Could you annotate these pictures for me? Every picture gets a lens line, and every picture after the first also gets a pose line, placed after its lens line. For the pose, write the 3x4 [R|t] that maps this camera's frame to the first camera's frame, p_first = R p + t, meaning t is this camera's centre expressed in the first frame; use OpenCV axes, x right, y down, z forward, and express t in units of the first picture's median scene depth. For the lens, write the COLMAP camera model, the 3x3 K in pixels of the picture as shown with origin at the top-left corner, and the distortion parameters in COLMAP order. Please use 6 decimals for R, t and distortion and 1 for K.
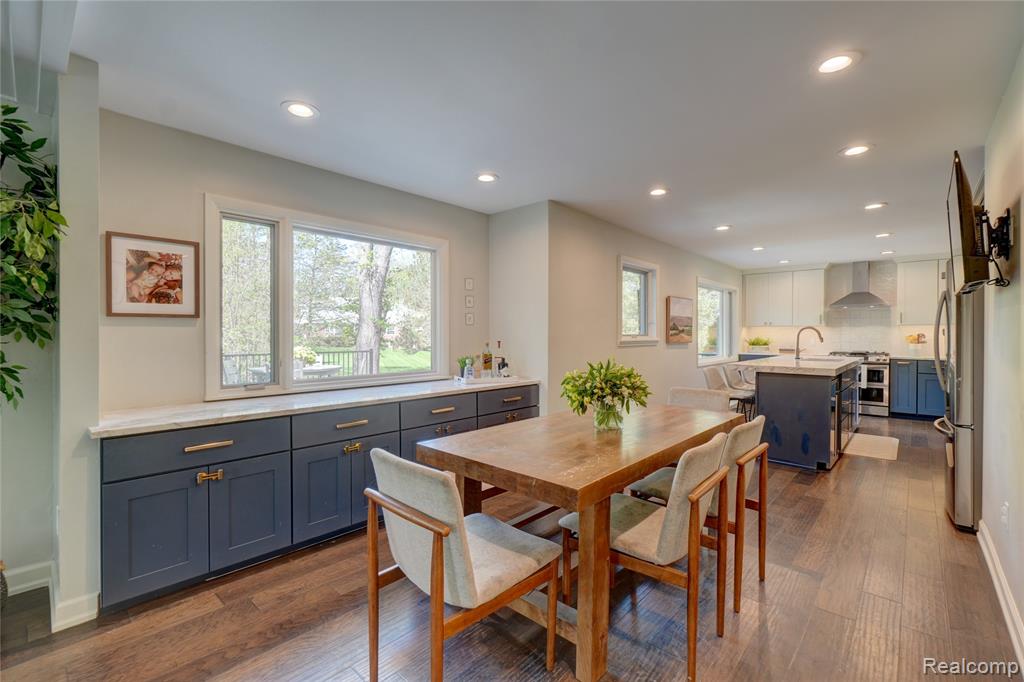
lens RADIAL K [[444.2, 0, 521.8], [0, 444.2, 334.6], [0, 0, 1]] dist [-0.003460, 0.001058]
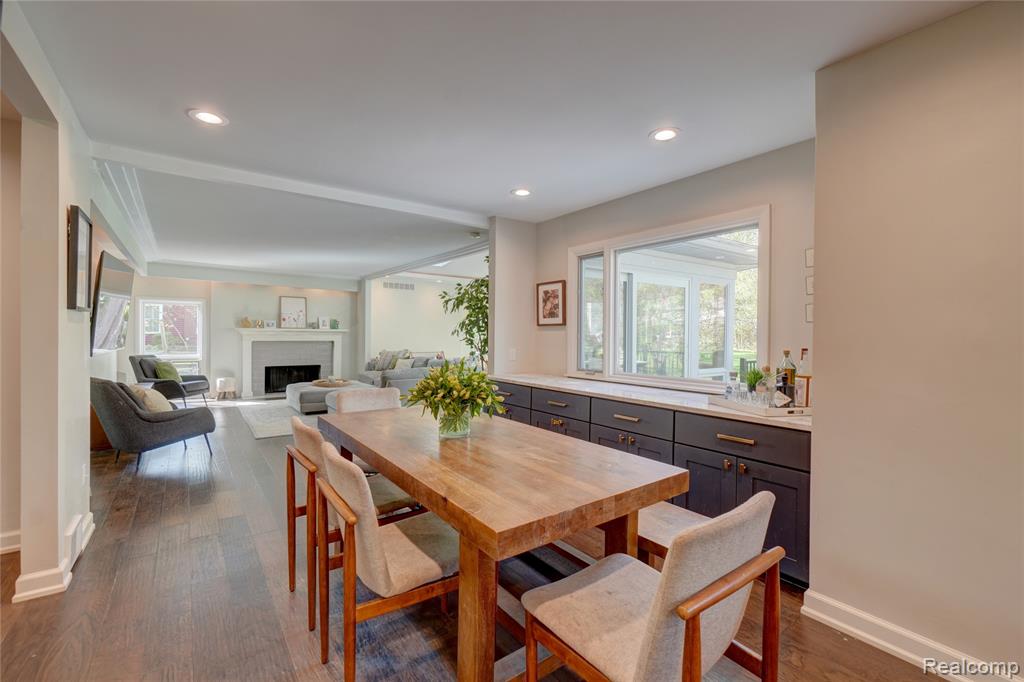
lens RADIAL K [[444.2, 0, 509.8], [0, 444.2, 338.1], [0, 0, 1]] dist [-0.003460, 0.001058]
pose [[-0.213842, 0.004666, -0.976857, 0.536657], [-0.011544, 0.999907, 0.007303, 0.000378], [0.976800, 0.012838, -0.213768, 0.659813]]
